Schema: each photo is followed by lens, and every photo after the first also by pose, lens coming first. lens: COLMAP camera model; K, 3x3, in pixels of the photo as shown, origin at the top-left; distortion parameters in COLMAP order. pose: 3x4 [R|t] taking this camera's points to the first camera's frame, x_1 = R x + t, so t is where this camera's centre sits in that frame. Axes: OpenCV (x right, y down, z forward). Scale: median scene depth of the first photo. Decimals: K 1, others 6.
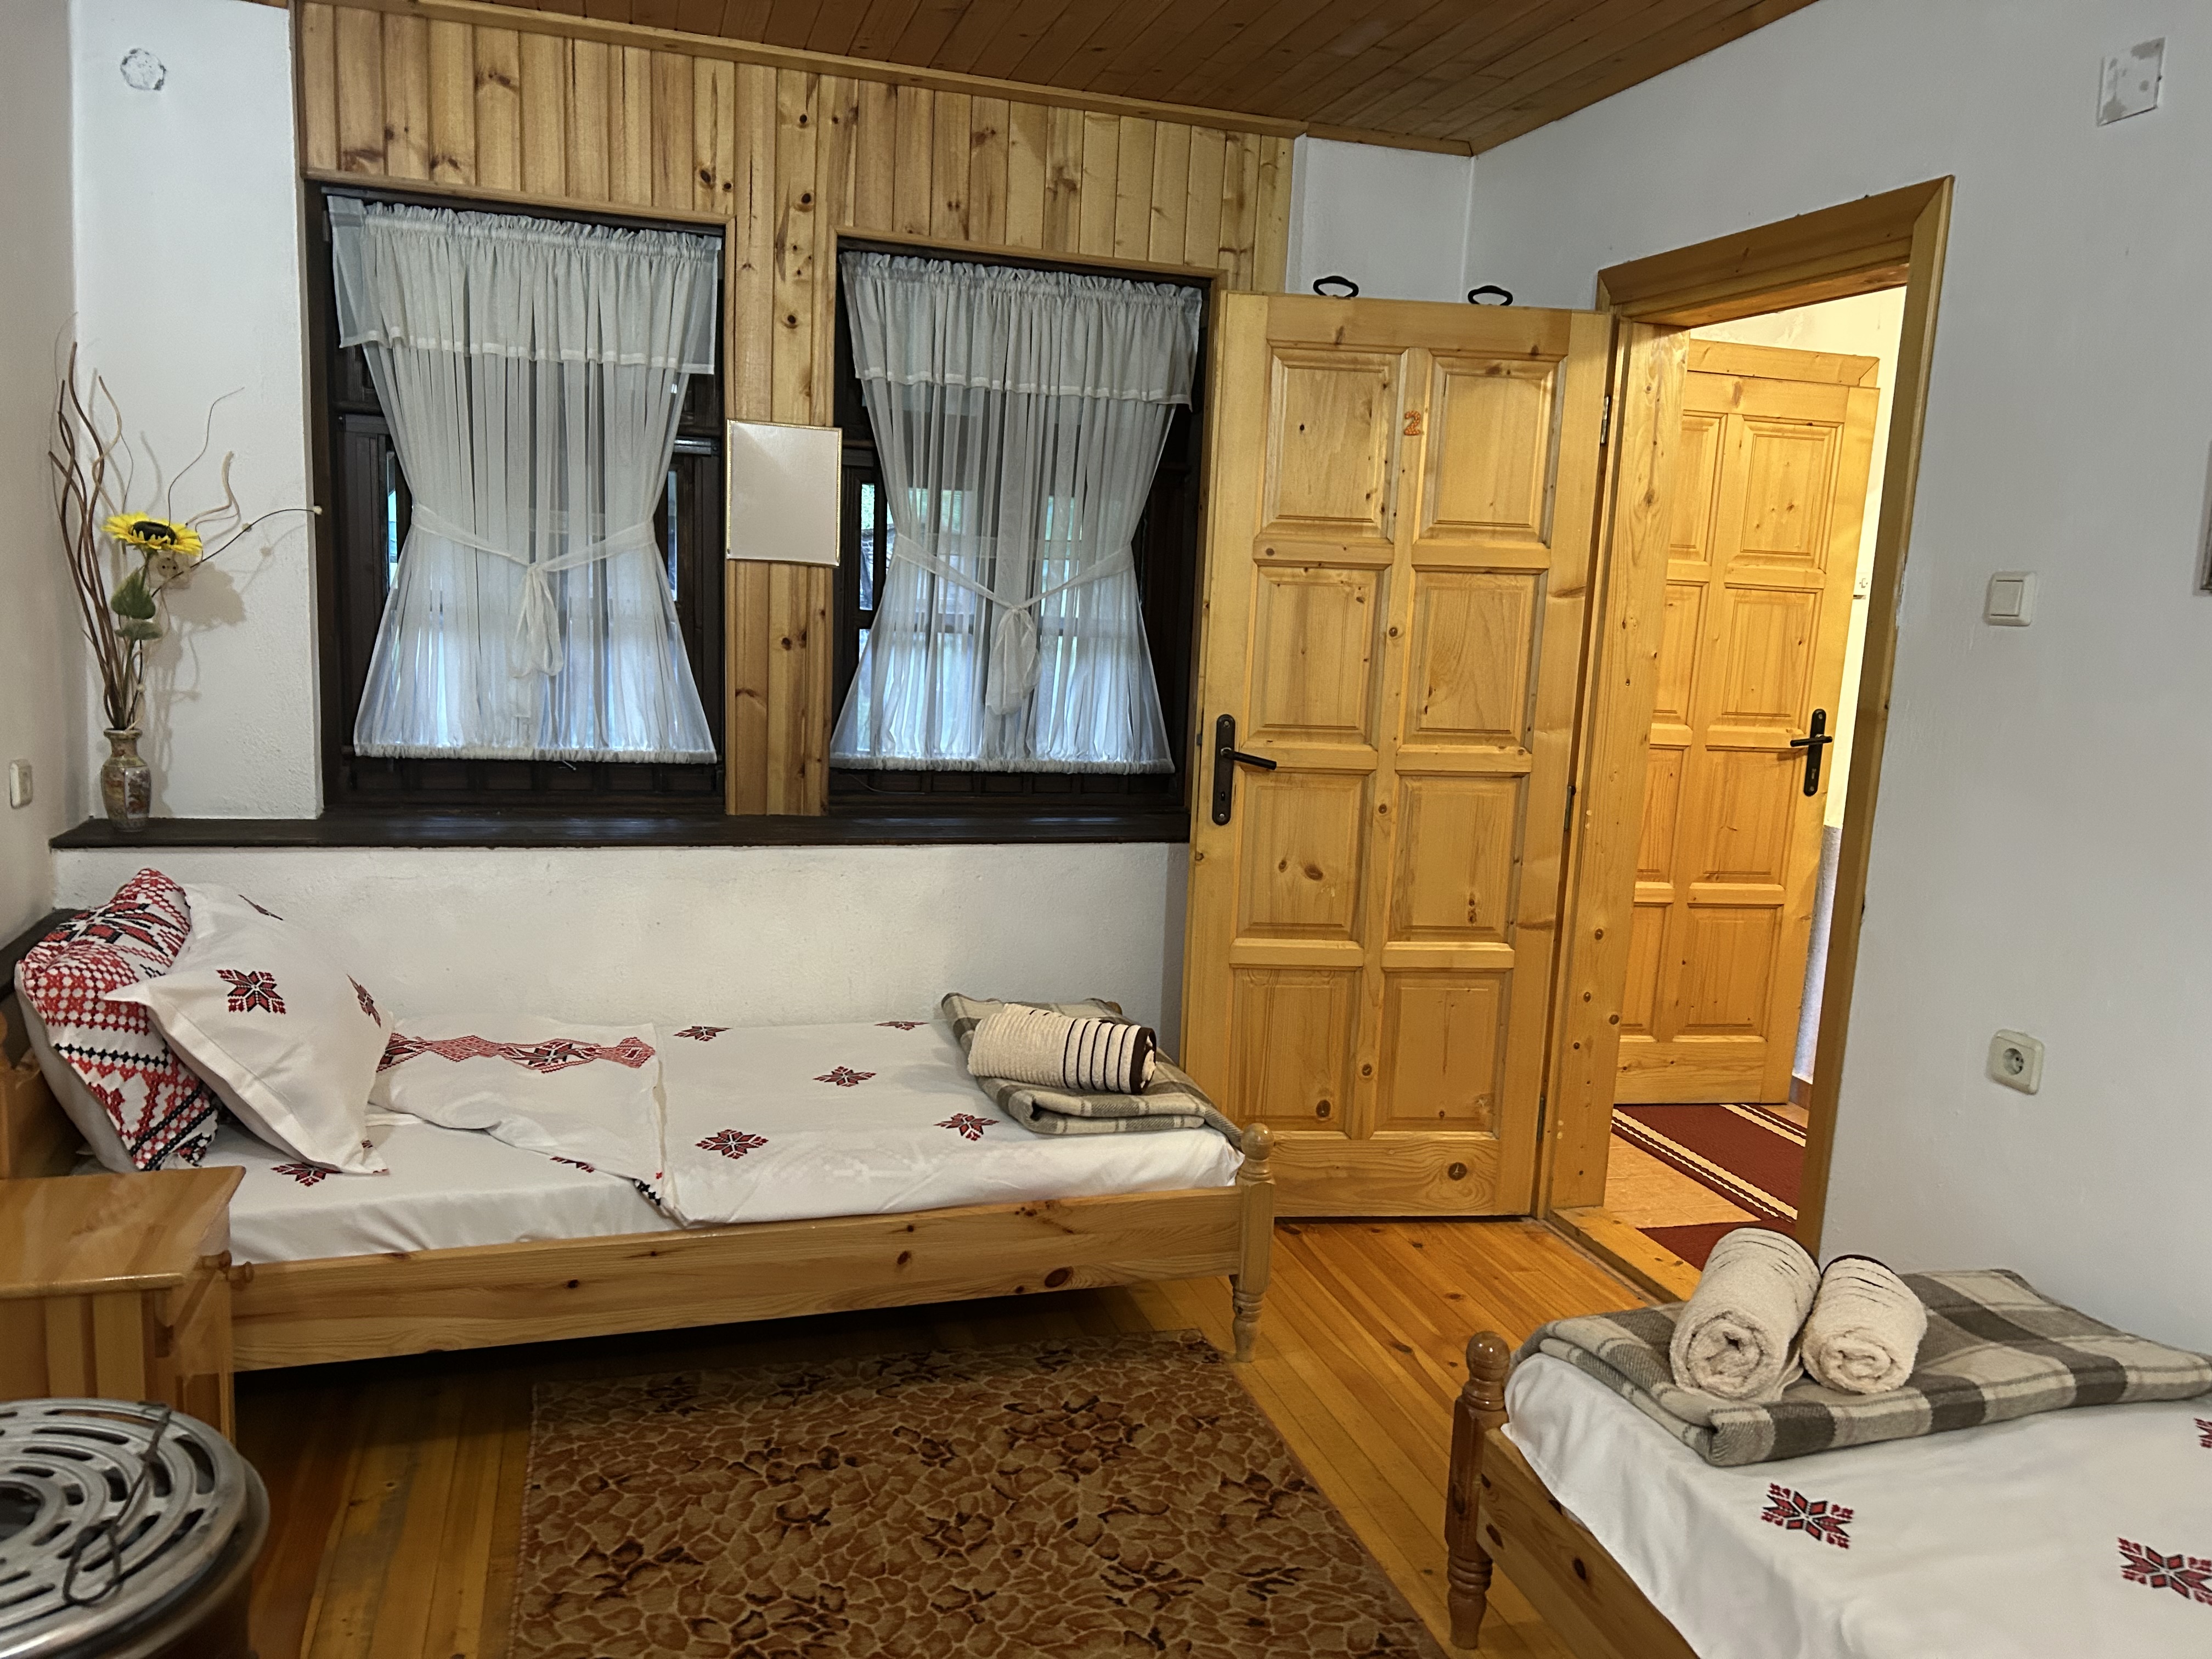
lens RADIAL K [[1633.4, 0, 1109.6], [0, 1633.4, 859.8], [0, 0, 1]] dist [0.032337, -0.042886]
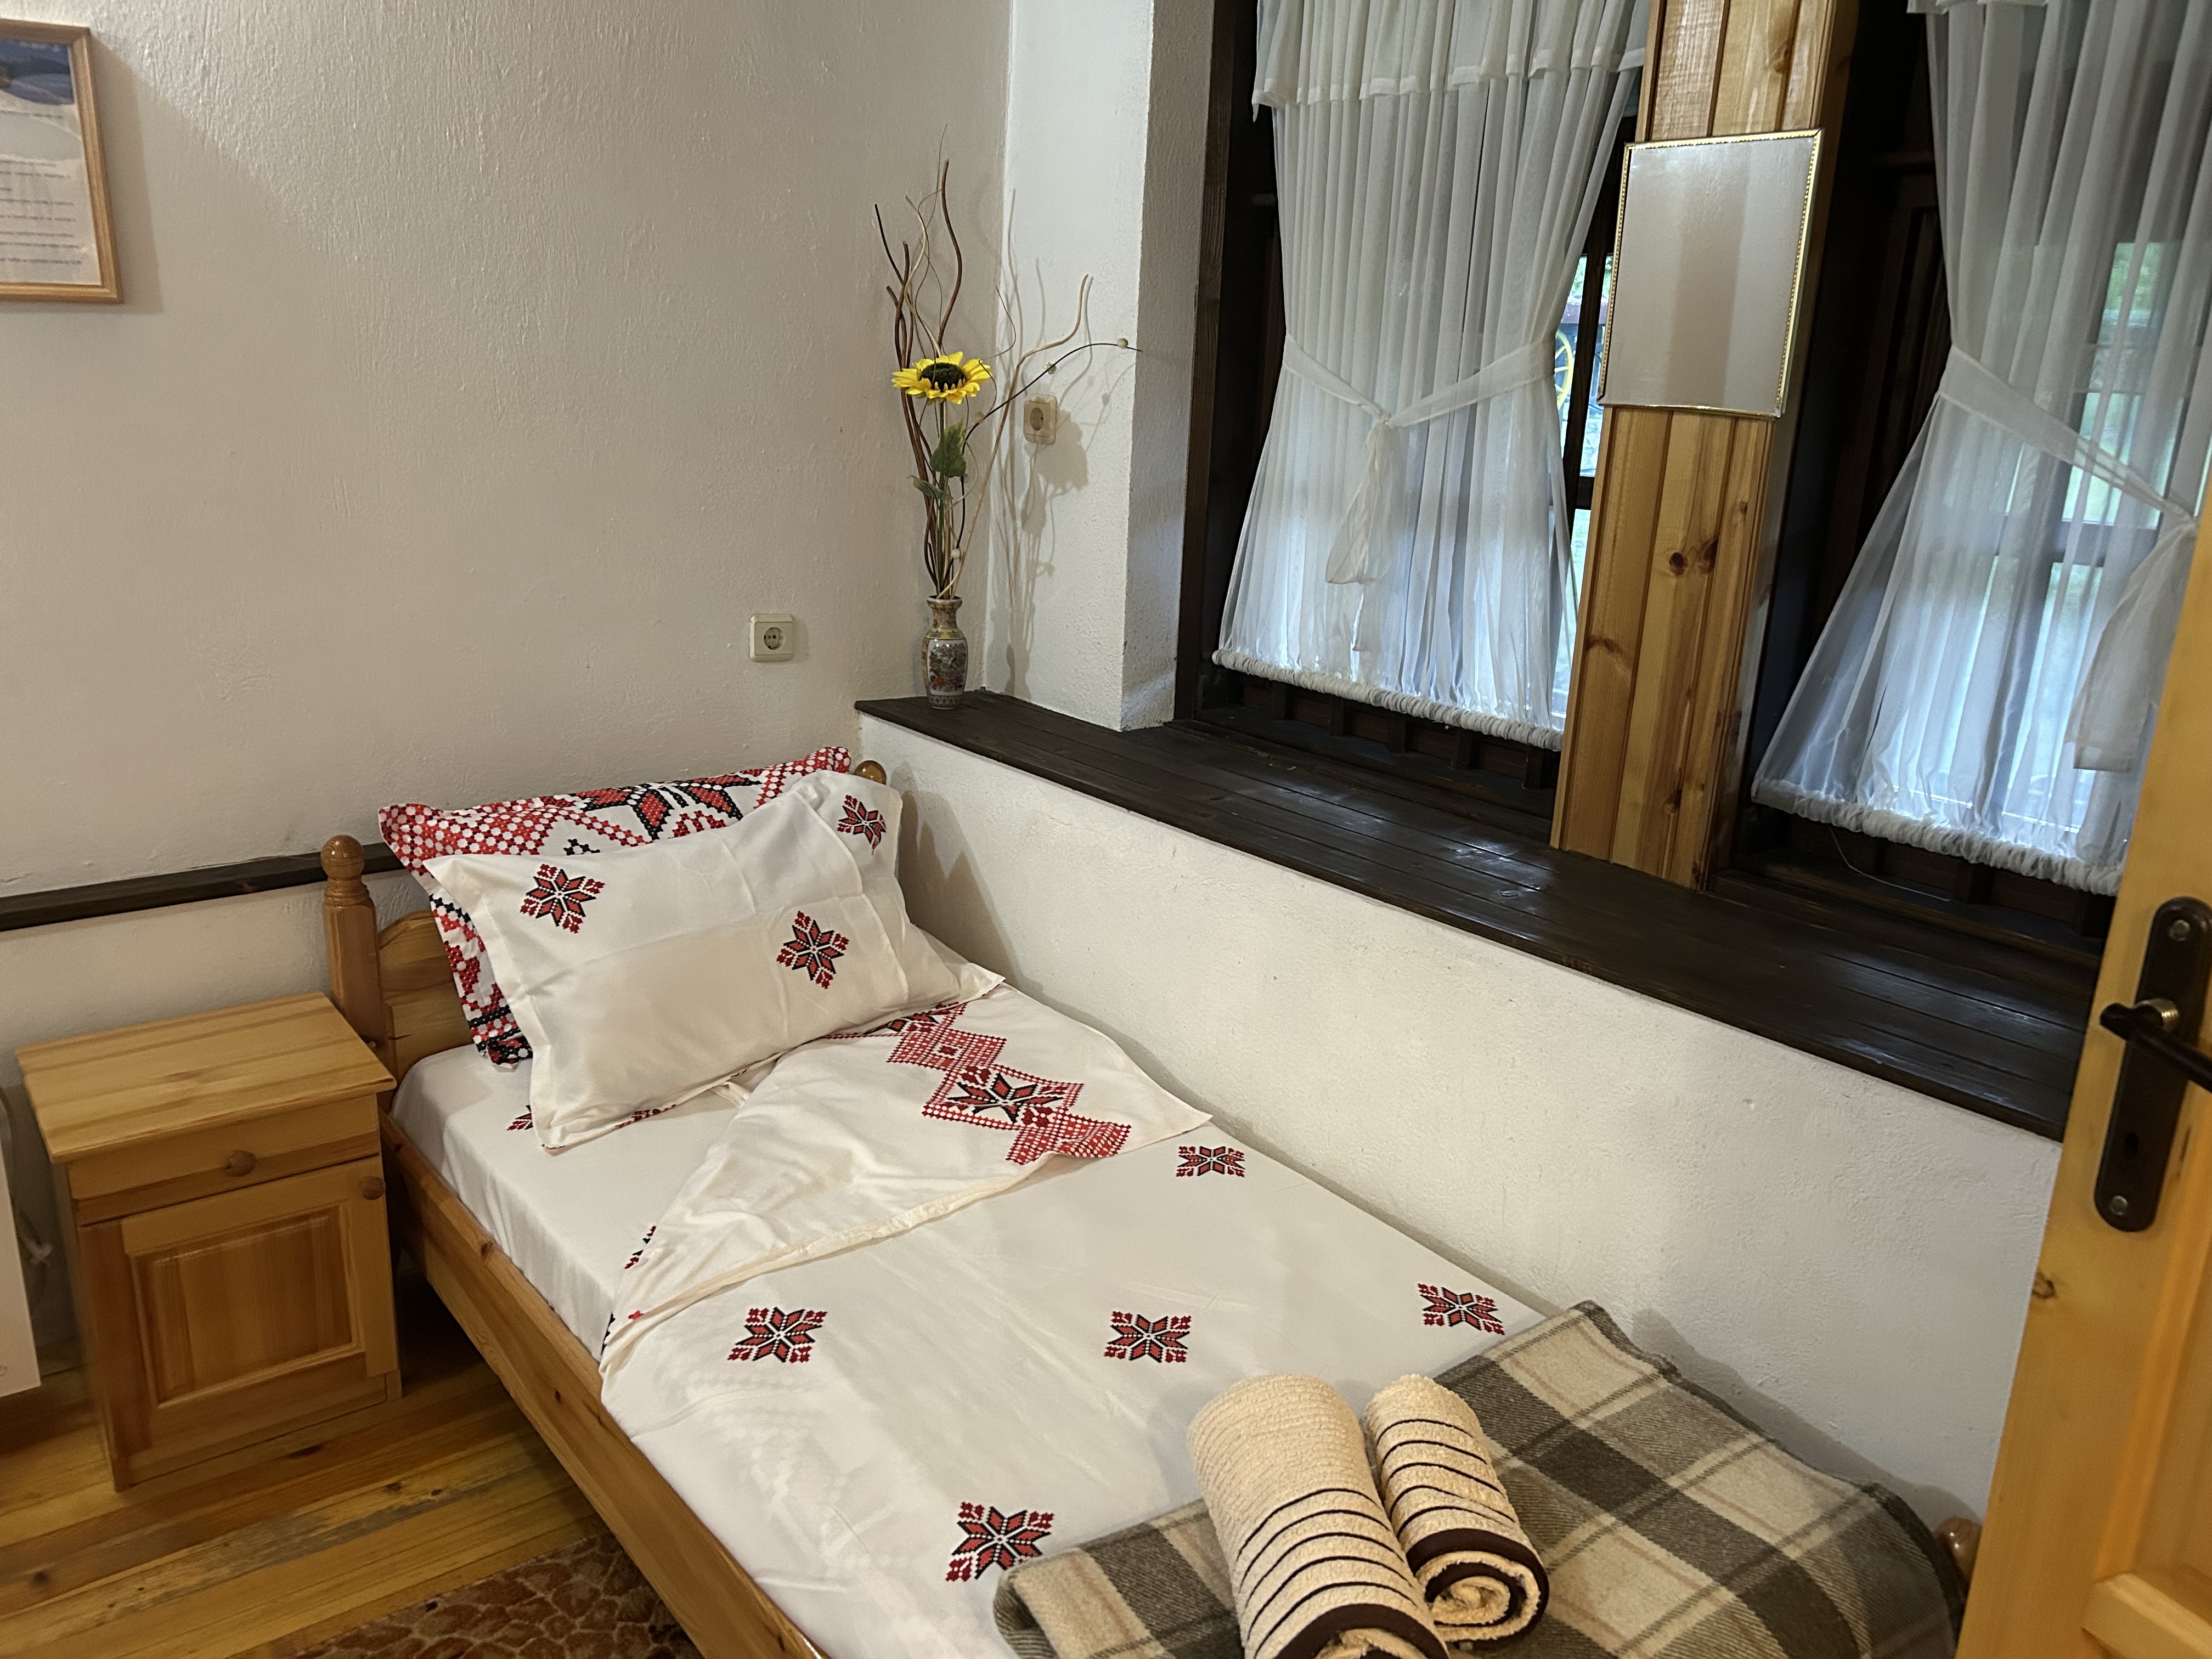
lens RADIAL K [[1633.4, 0, 1109.6], [0, 1633.4, 859.8], [0, 0, 1]] dist [0.032337, -0.042886]
pose [[0.356032, 0.238814, -0.903443, 0.281095], [-0.179981, 0.966216, 0.184480, -0.117224], [0.916978, 0.096921, 0.386986, 0.709938]]
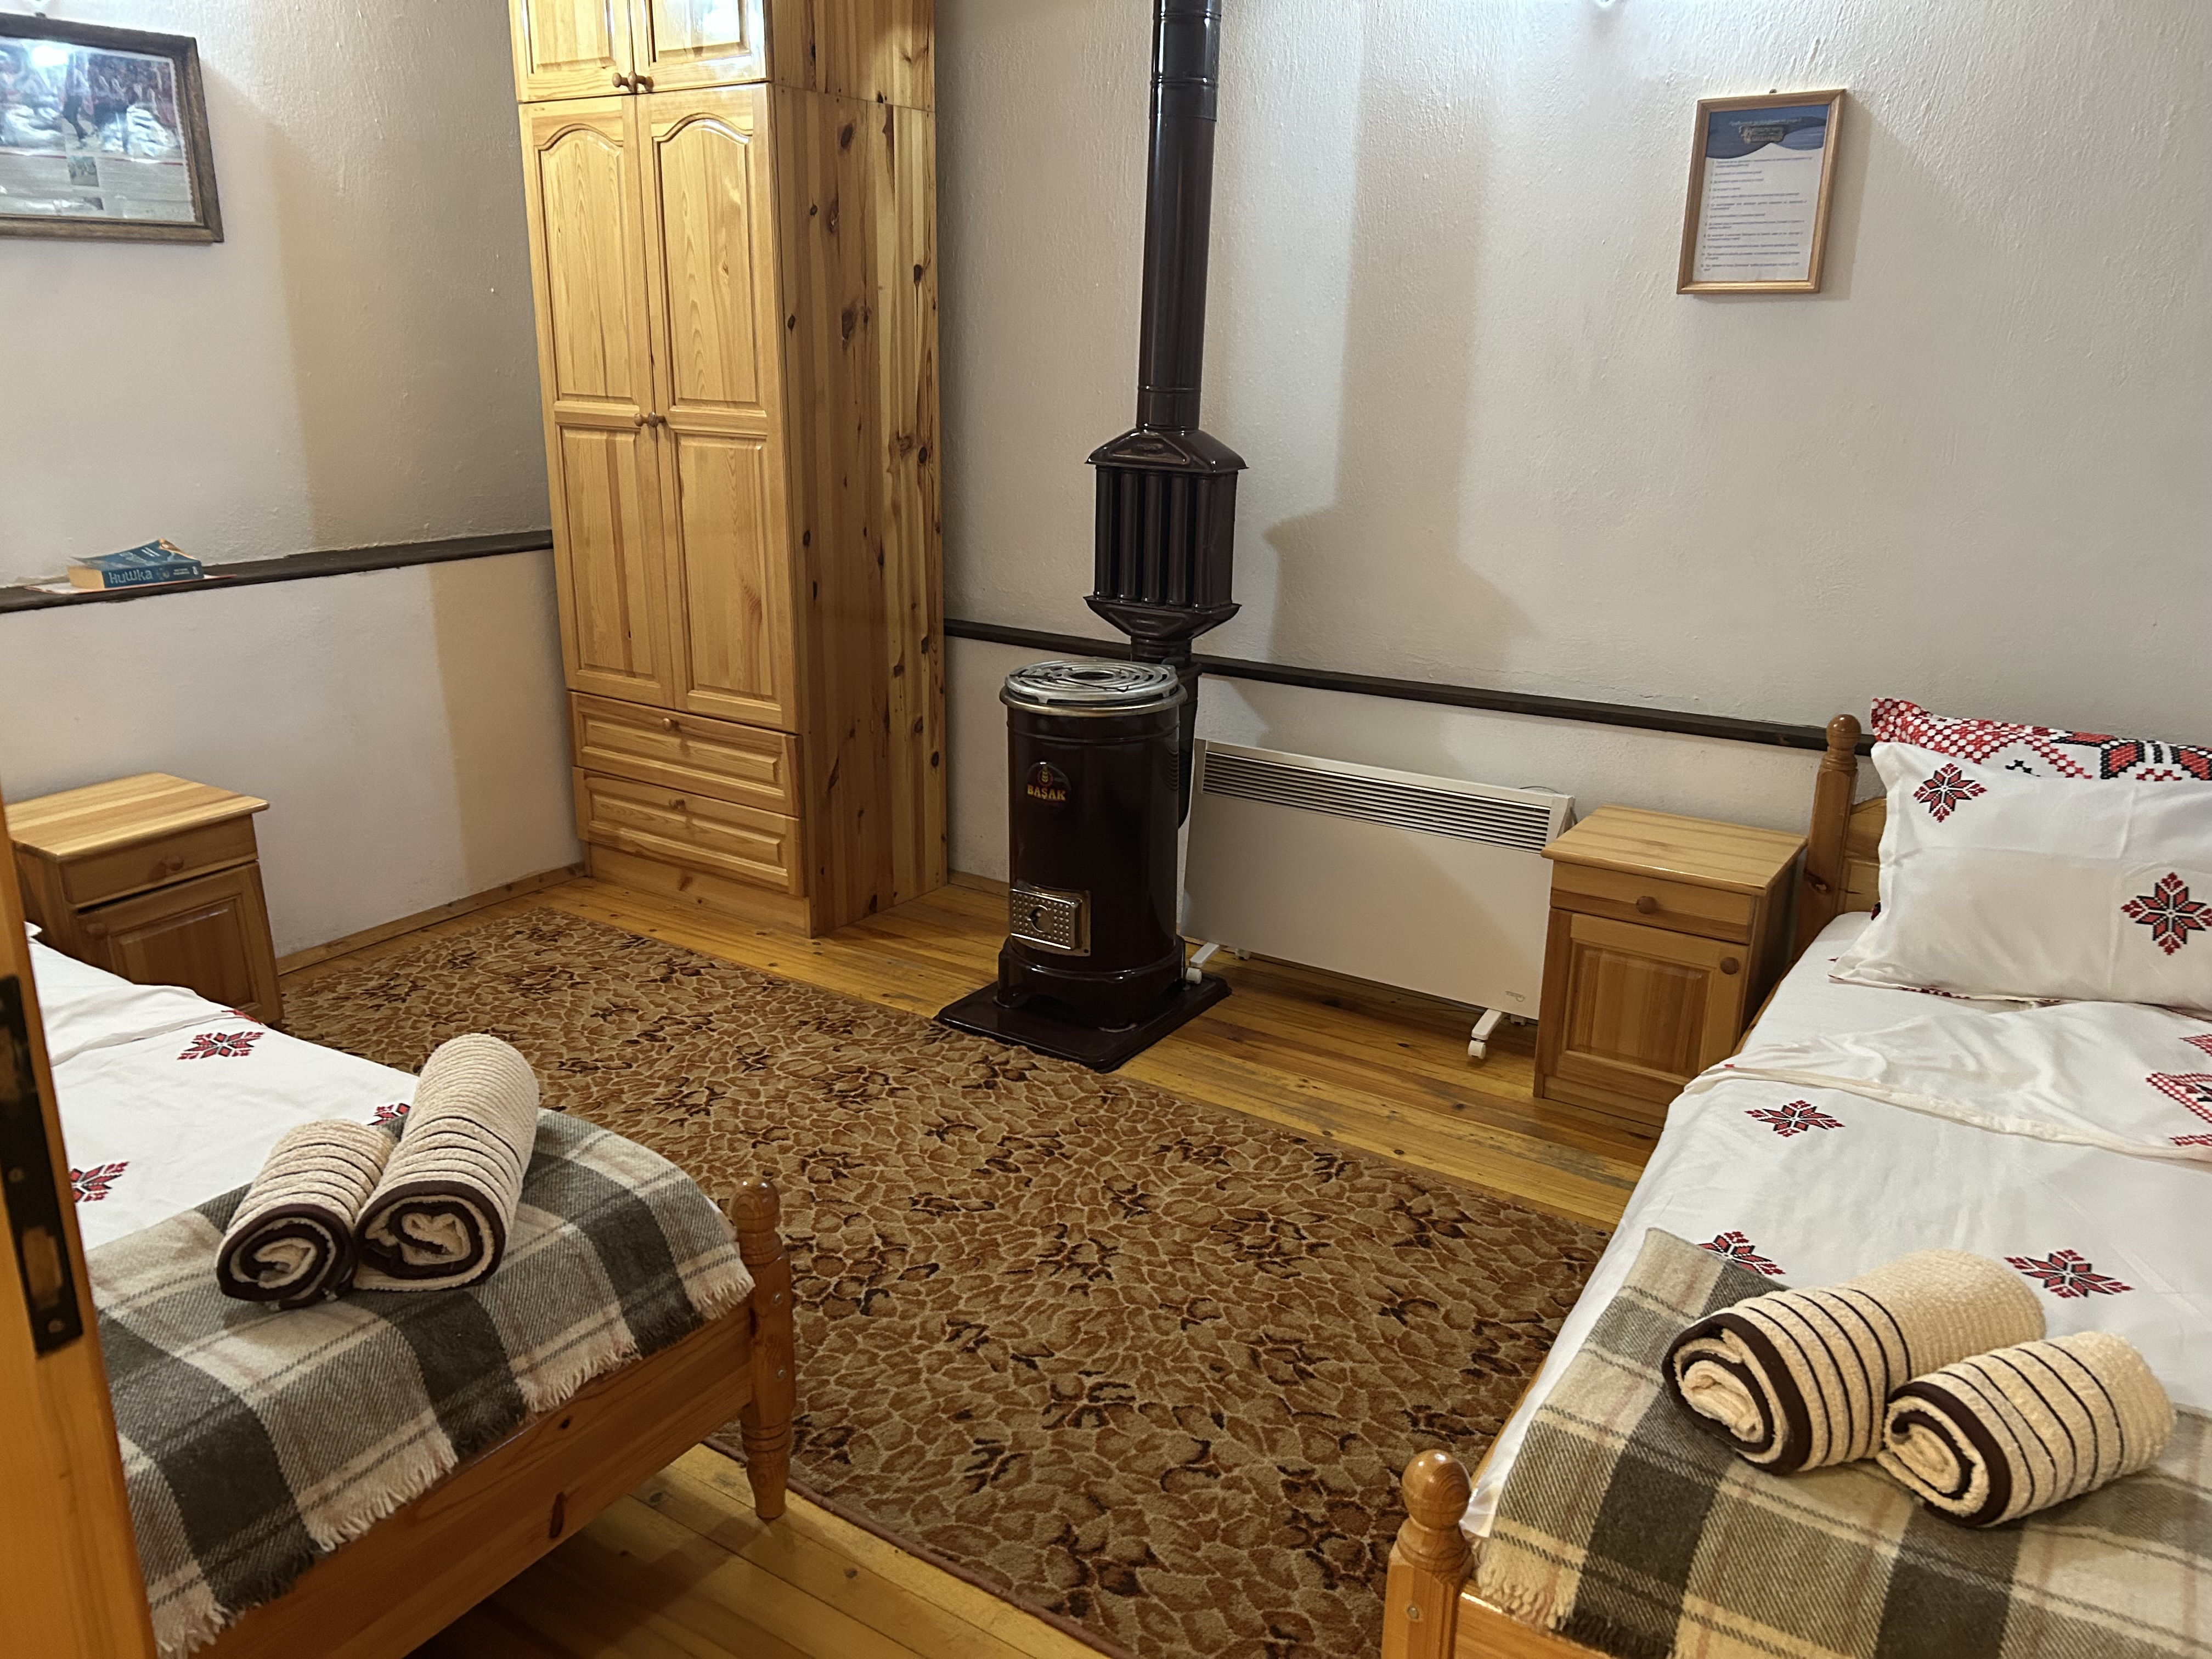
lens RADIAL K [[1633.4, 0, 1109.6], [0, 1633.4, 859.8], [0, 0, 1]] dist [0.032337, -0.042886]
pose [[-0.757815, 0.147734, -0.635524, 0.392932], [-0.157992, 0.903493, 0.398421, -0.155021], [0.633052, 0.402337, -0.661340, 1.038334]]
